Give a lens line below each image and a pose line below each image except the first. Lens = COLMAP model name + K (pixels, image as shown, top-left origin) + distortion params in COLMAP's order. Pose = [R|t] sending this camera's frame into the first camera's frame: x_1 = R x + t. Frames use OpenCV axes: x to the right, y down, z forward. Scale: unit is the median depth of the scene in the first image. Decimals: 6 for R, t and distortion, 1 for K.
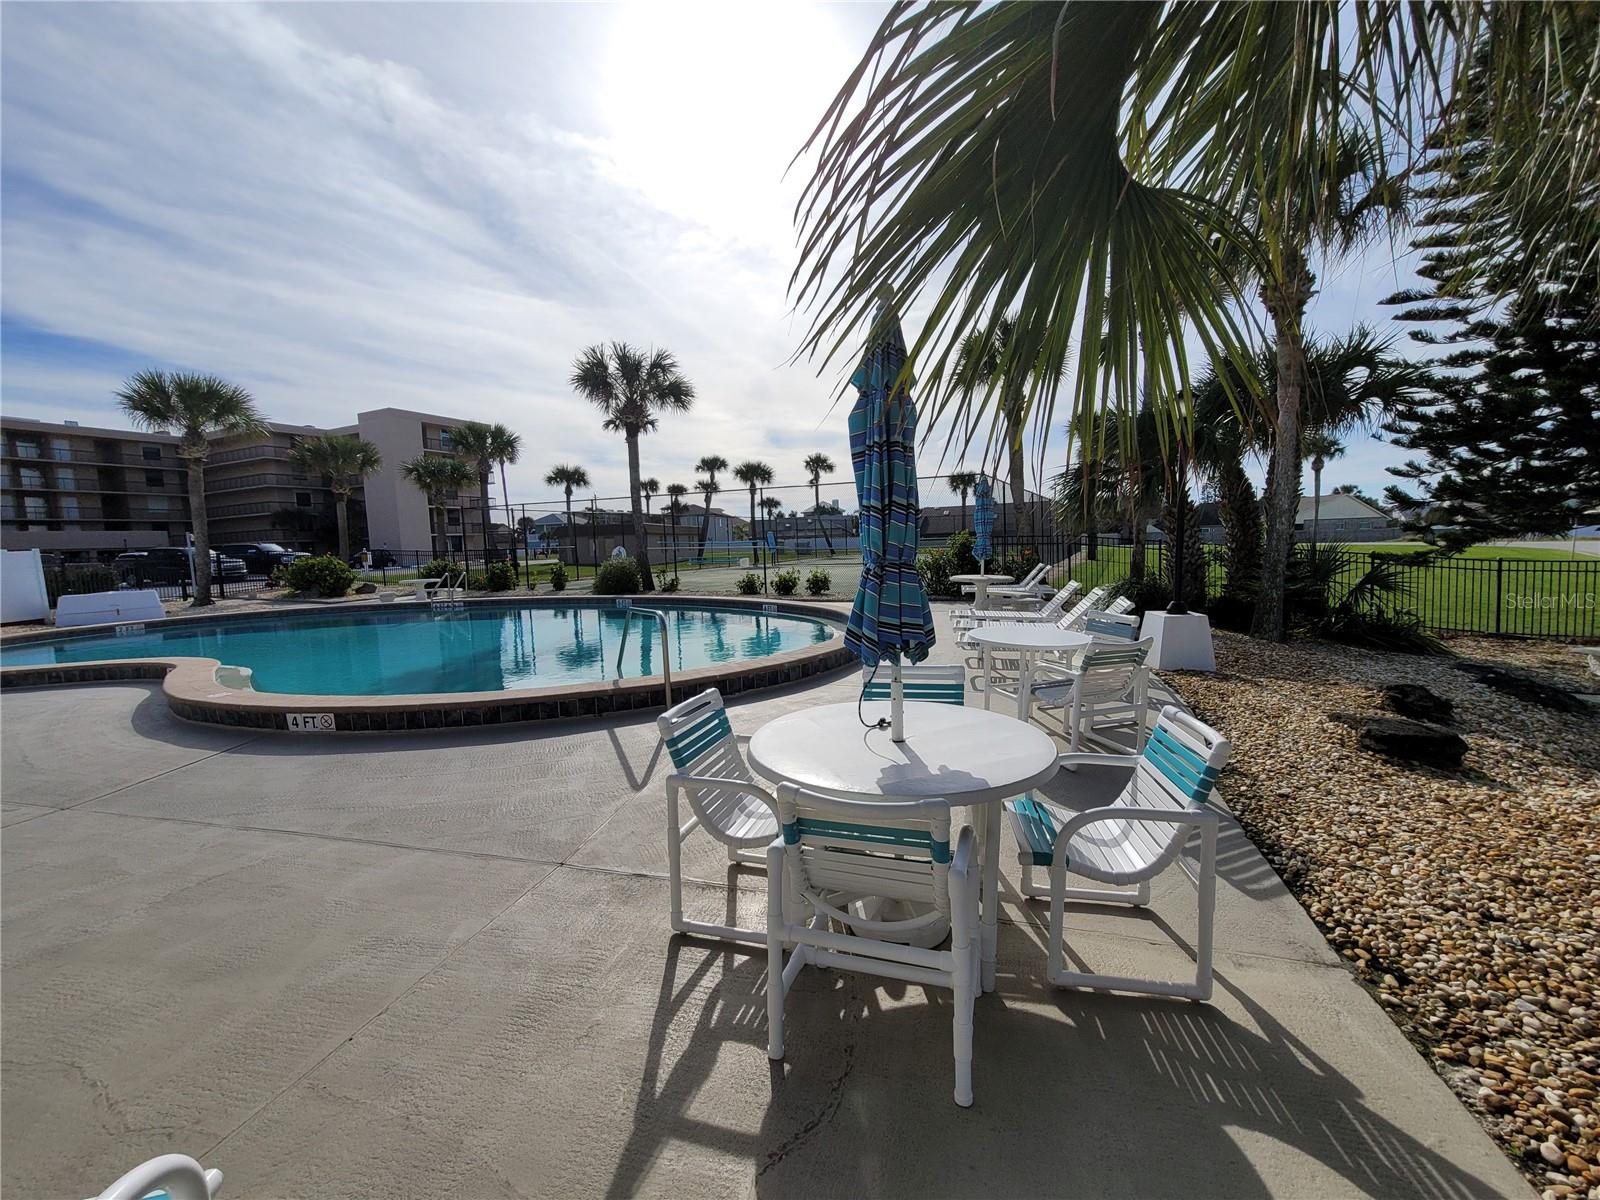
lens RADIAL K [[653.4, 0, 796.8], [0, 653.4, 595.7], [0, 0, 1]] dist [-0.007742, 0.004127]
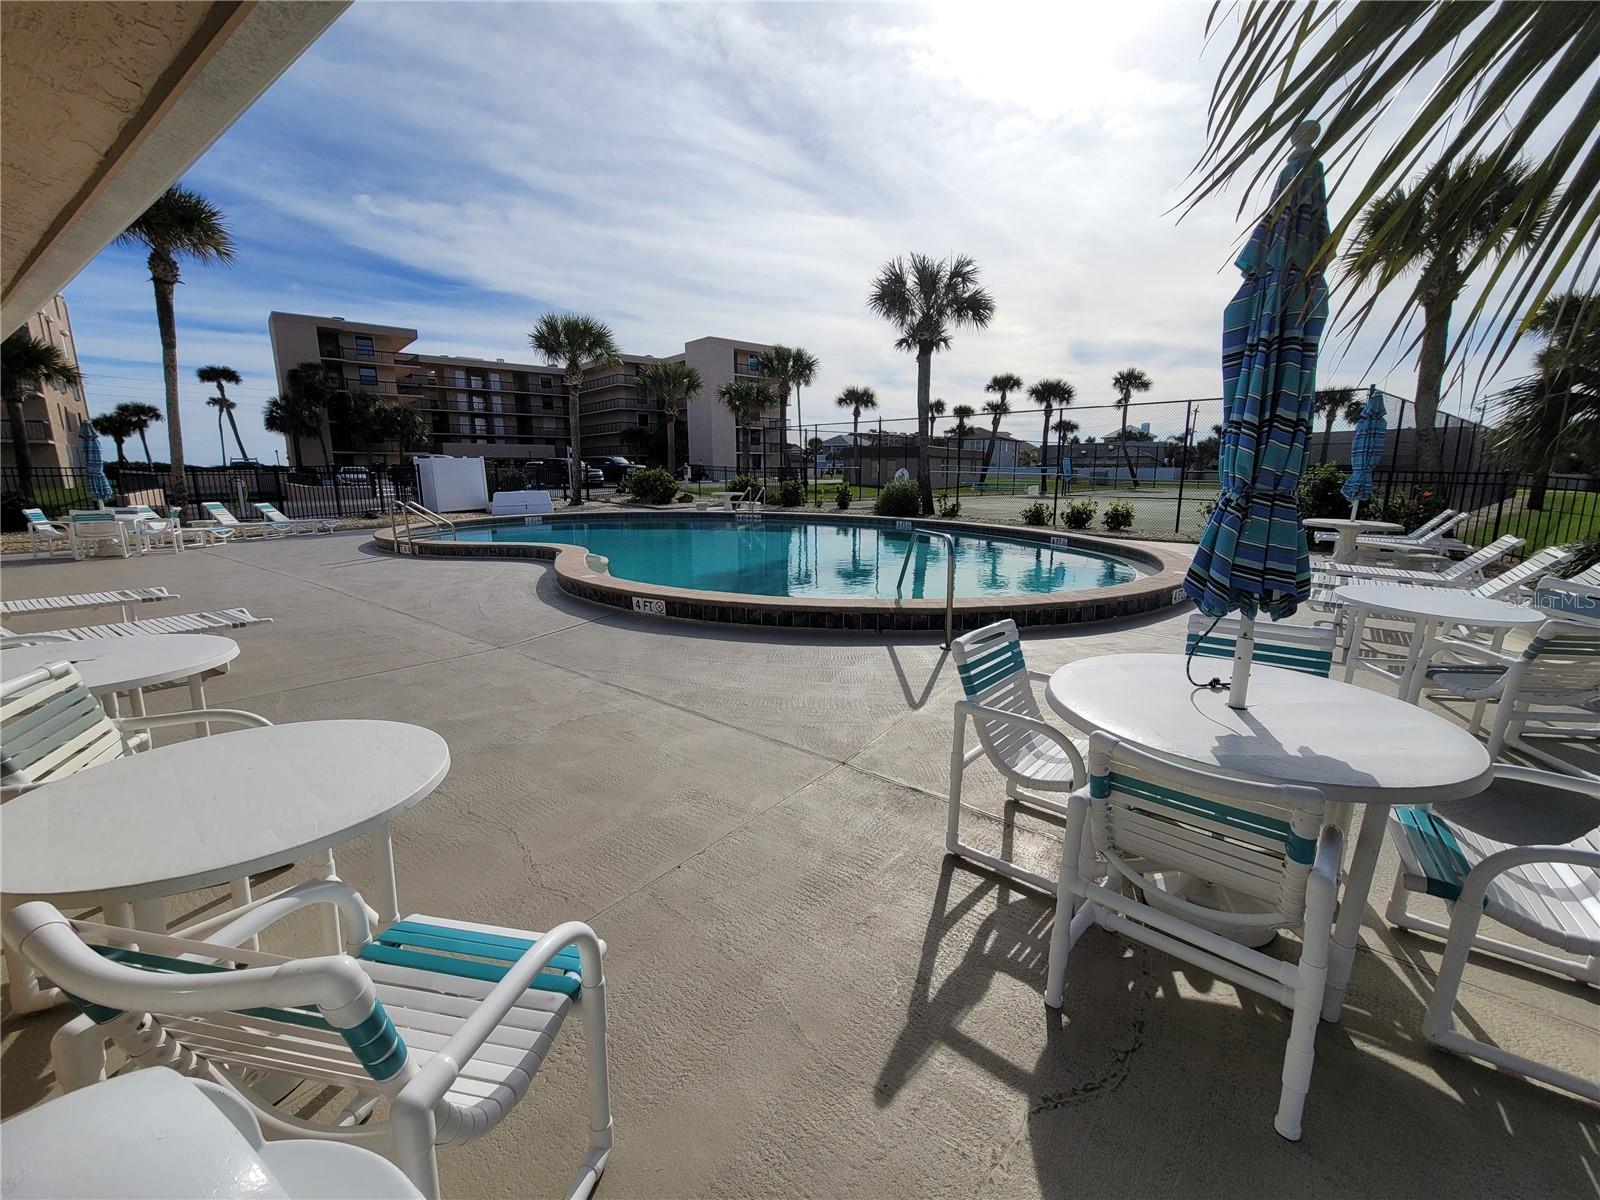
lens RADIAL K [[653.4, 0, 795.6], [0, 653.4, 592.1], [0, 0, 1]] dist [-0.007742, 0.004127]
pose [[0.912986, 0.106714, -0.393787, -0.010734], [-0.063388, 0.990568, 0.121475, 0.001972], [0.403037, -0.085944, 0.911140, 0.003826]]
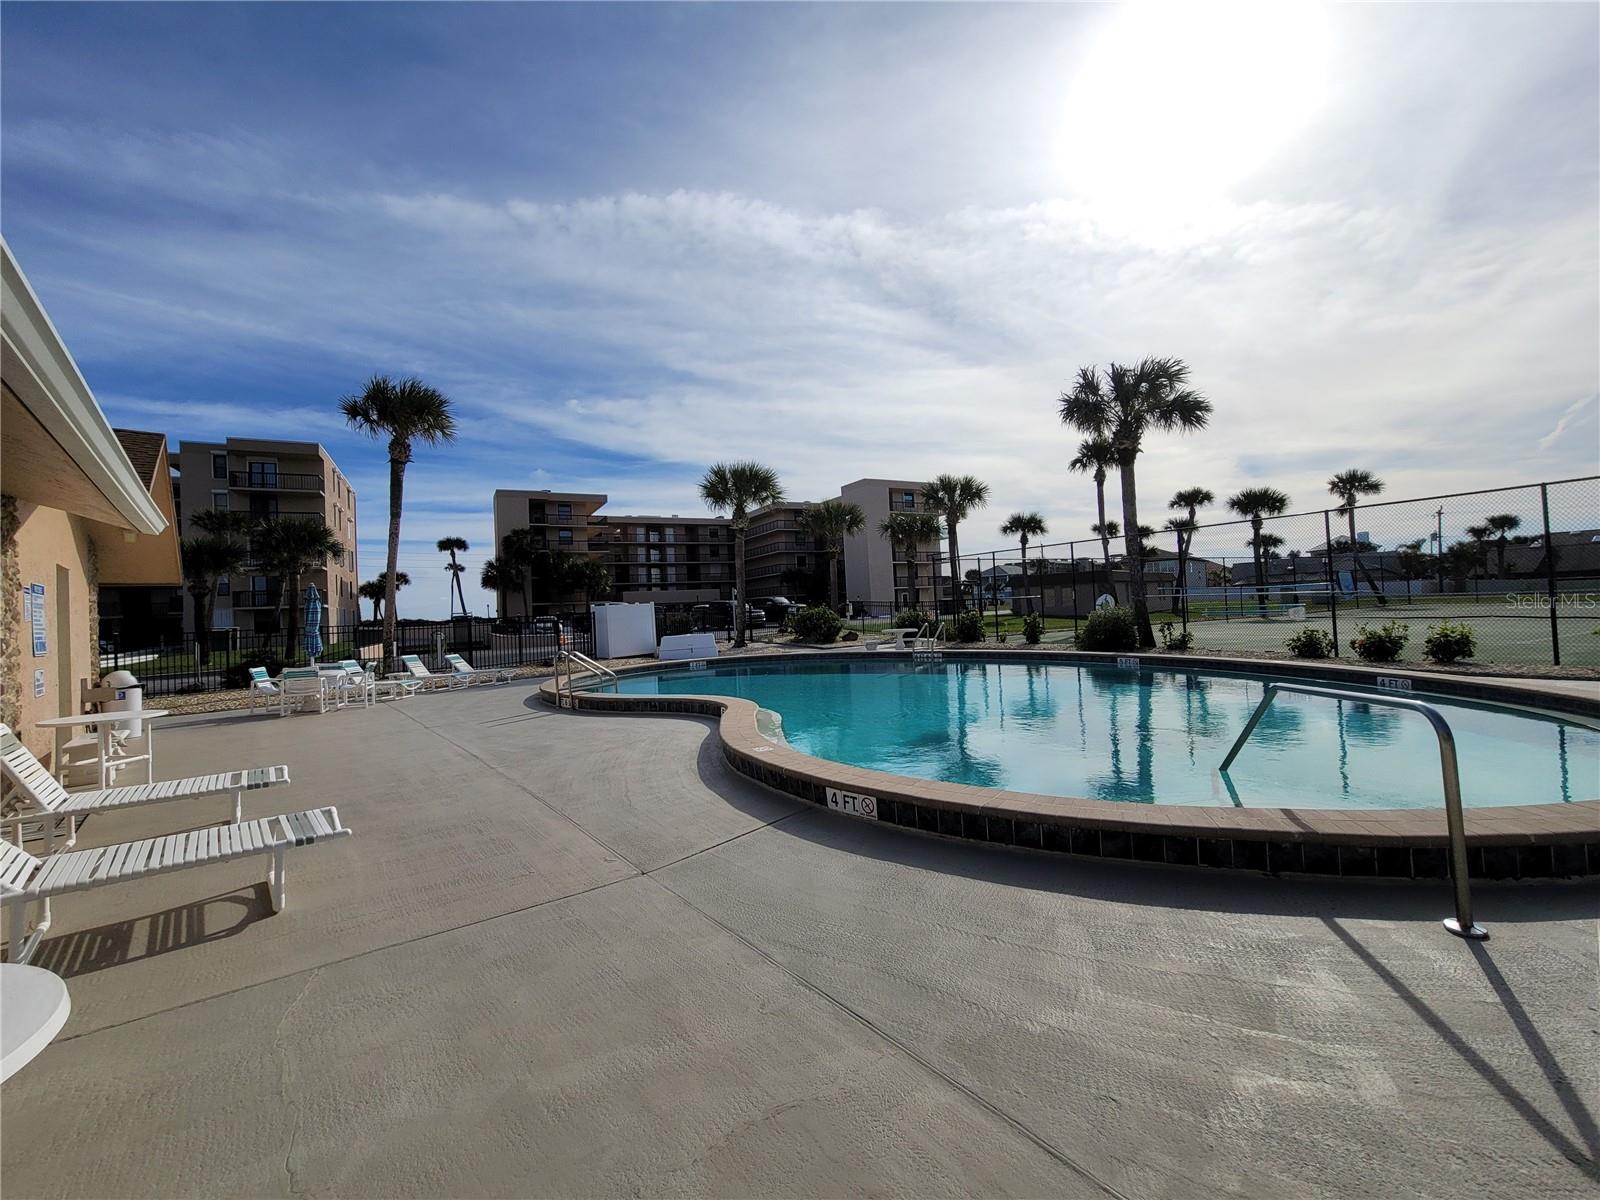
lens RADIAL K [[653.4, 0, 803.9], [0, 653.4, 591.2], [0, 0, 1]] dist [-0.007742, 0.004127]
pose [[0.803760, -0.017176, -0.594706, -0.134936], [-0.033570, 0.996681, -0.074157, -0.004428], [0.594006, 0.079569, 0.800516, 0.127463]]
